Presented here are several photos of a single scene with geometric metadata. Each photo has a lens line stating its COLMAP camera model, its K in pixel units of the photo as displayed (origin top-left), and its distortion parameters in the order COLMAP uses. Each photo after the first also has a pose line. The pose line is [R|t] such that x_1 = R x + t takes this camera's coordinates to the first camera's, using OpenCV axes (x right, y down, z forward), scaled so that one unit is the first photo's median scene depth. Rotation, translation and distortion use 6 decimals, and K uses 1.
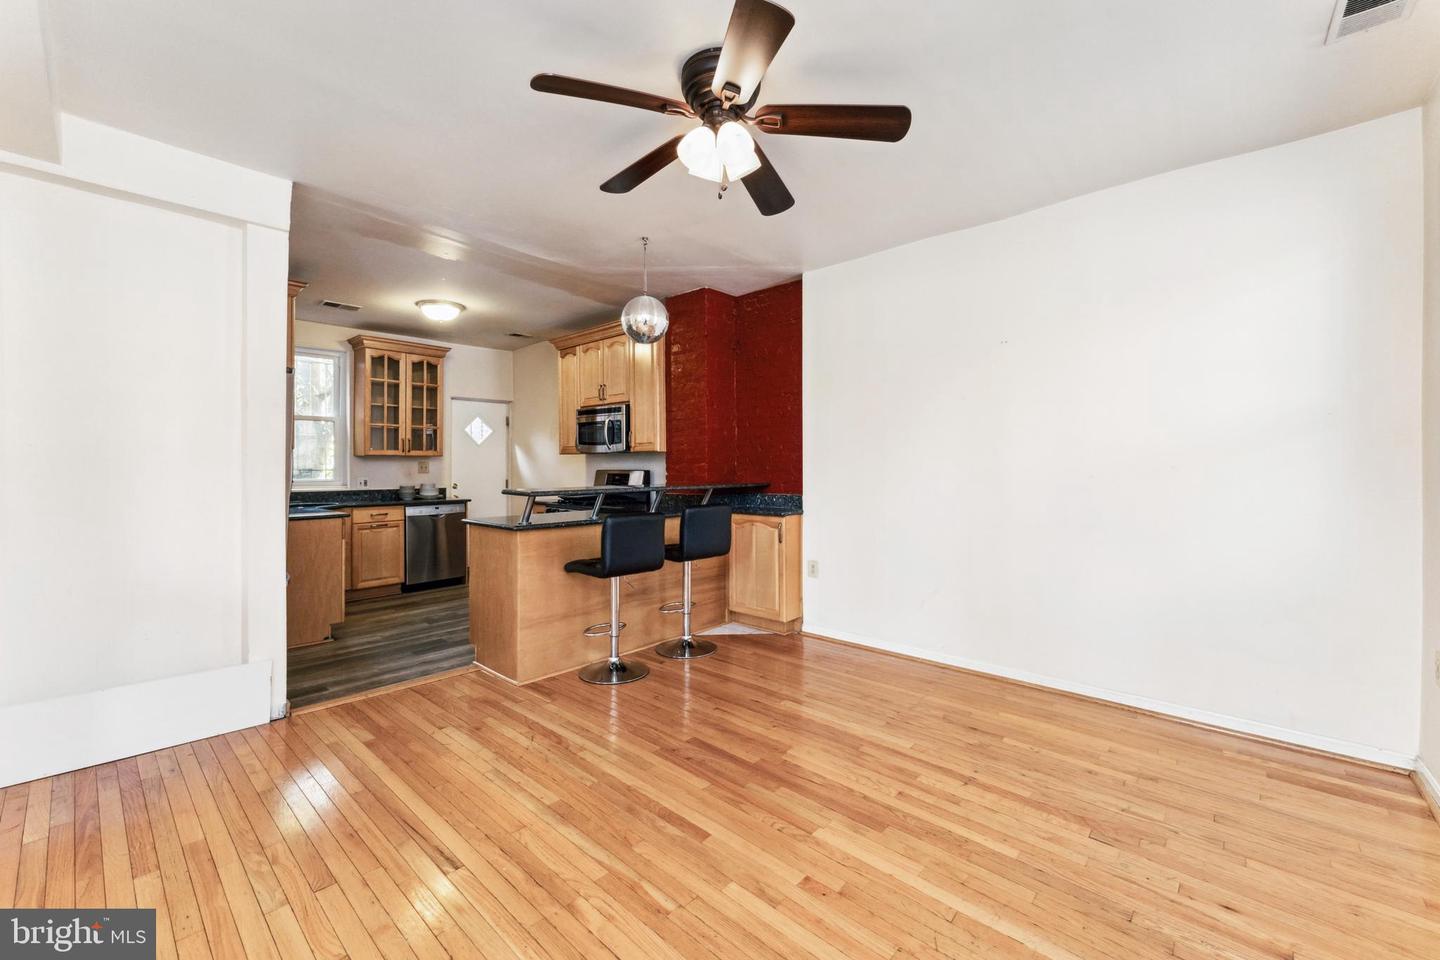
lens RADIAL K [[583.1, 0, 716.1], [0, 583.1, 469.3], [0, 0, 1]] dist [-0.001076, -0.001211]
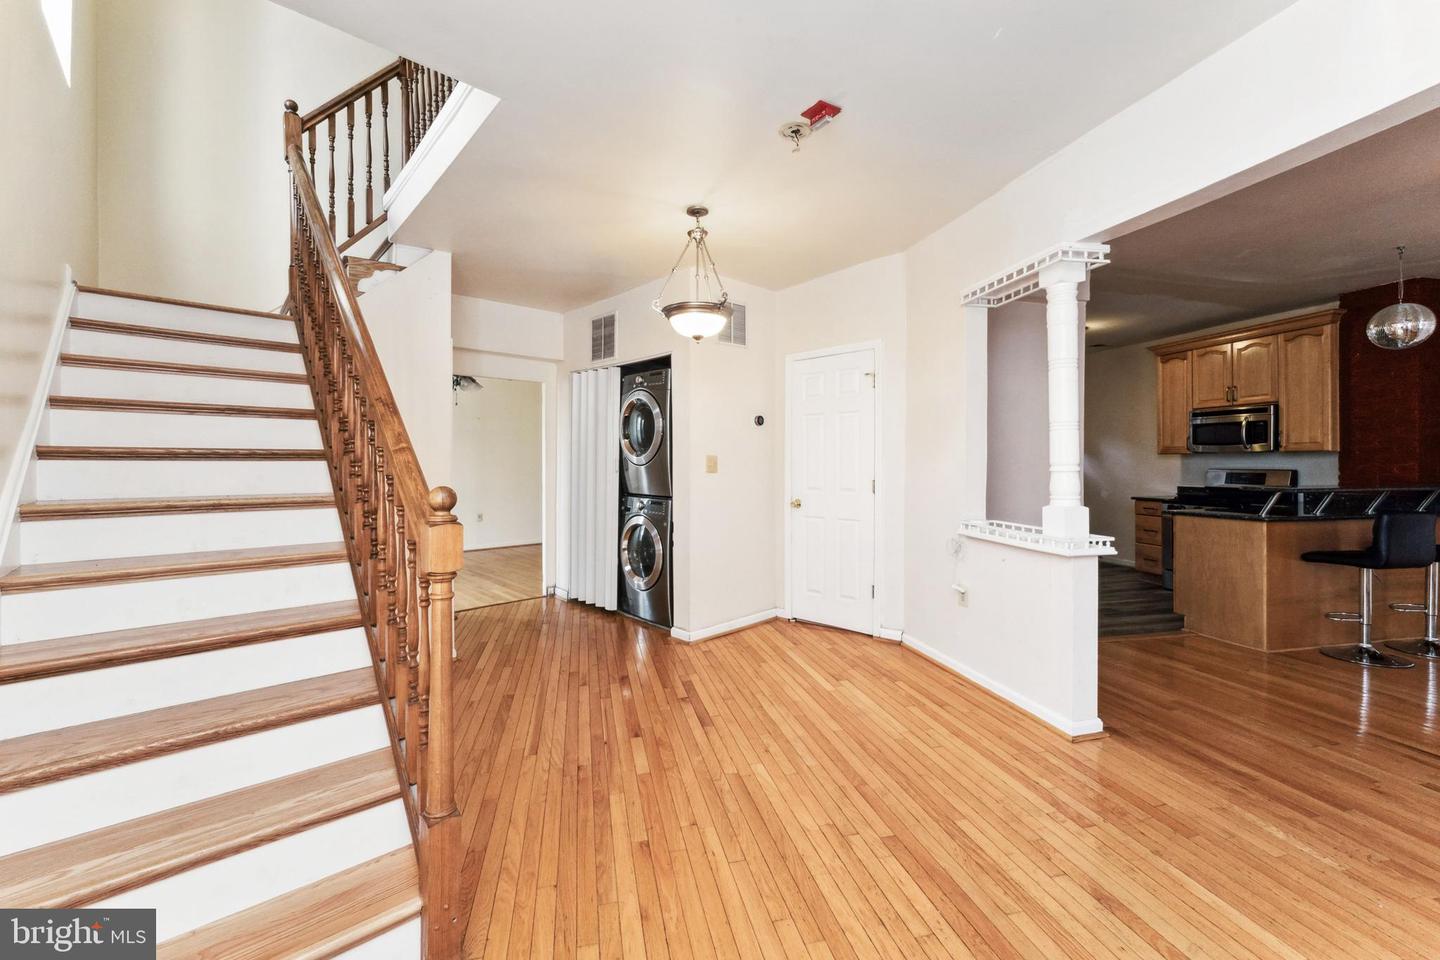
lens RADIAL K [[583.1, 0, 708.6], [0, 583.1, 468.8], [0, 0, 1]] dist [-0.001076, -0.001211]
pose [[0.819948, 0.005264, -0.572414, -0.398415], [-0.002938, 0.999983, 0.004988, -0.001991], [0.572431, -0.002408, 0.819949, -0.410977]]
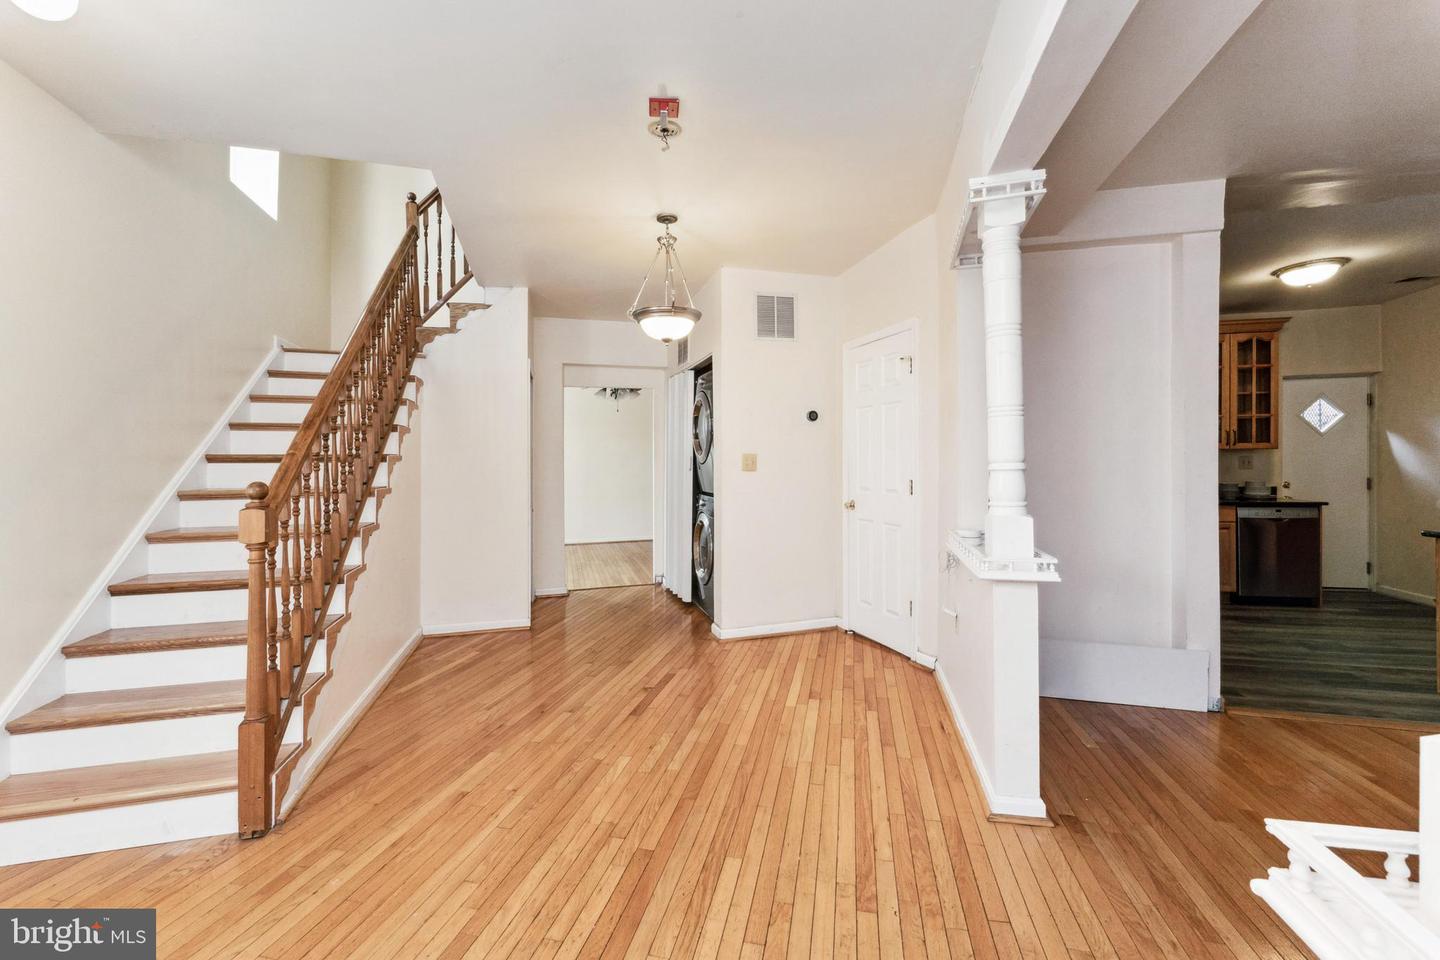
lens RADIAL K [[583.1, 0, 698.4], [0, 583.1, 462.5], [0, 0, 1]] dist [-0.001076, -0.001211]
pose [[0.477780, -0.003316, -0.878473, -0.138289], [0.002407, 0.999994, -0.002466, -0.002829], [0.878476, -0.000936, 0.477785, -0.133507]]
